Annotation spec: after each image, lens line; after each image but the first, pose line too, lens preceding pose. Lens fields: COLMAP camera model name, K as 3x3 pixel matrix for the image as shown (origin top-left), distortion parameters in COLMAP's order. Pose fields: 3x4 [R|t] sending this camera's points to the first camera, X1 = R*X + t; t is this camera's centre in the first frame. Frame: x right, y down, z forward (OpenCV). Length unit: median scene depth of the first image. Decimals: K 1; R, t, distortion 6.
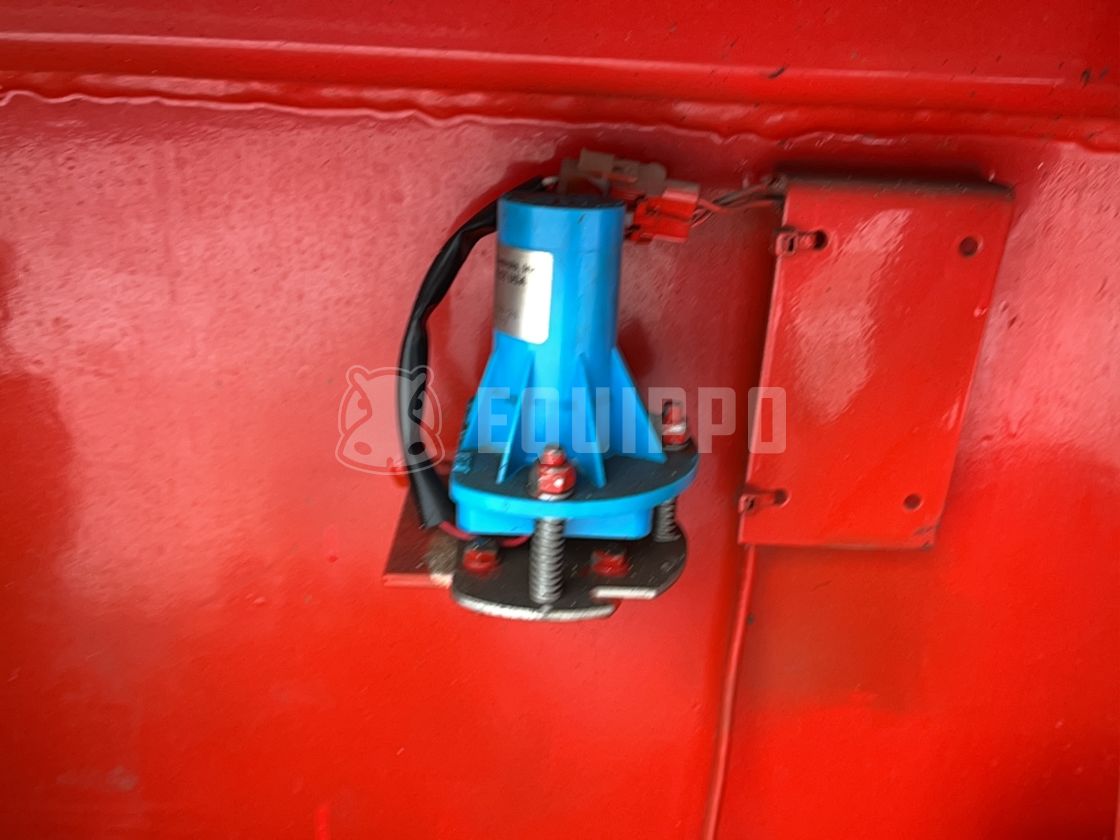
lens RADIAL K [[903.4, 0, 560.0], [0, 903.4, 420.0], [0, 0, 1]] dist [0.080249, -0.112377]
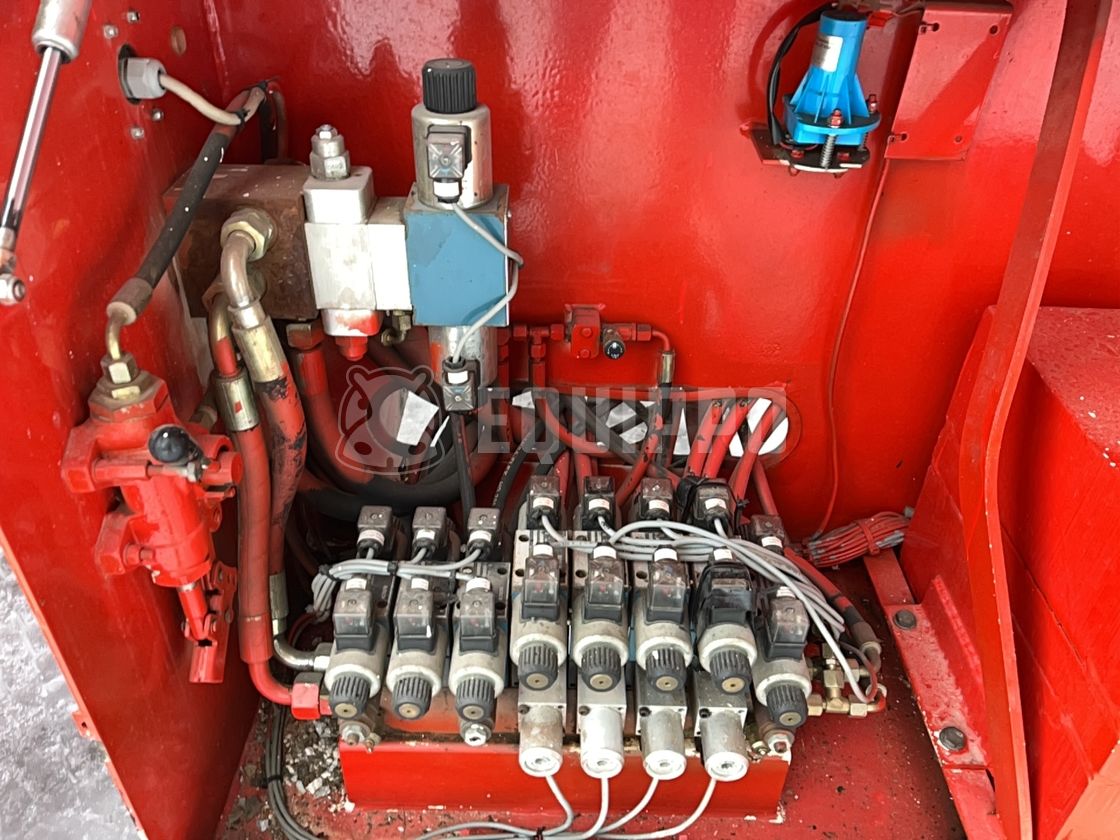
lens RADIAL K [[903.4, 0, 560.0], [0, 903.4, 420.0], [0, 0, 1]] dist [0.080249, -0.112377]
pose [[0.998996, 0.014563, -0.042362, -0.703664], [-0.001632, 0.956885, 0.290461, 0.123808], [0.044766, -0.290100, 0.955949, -2.001047]]
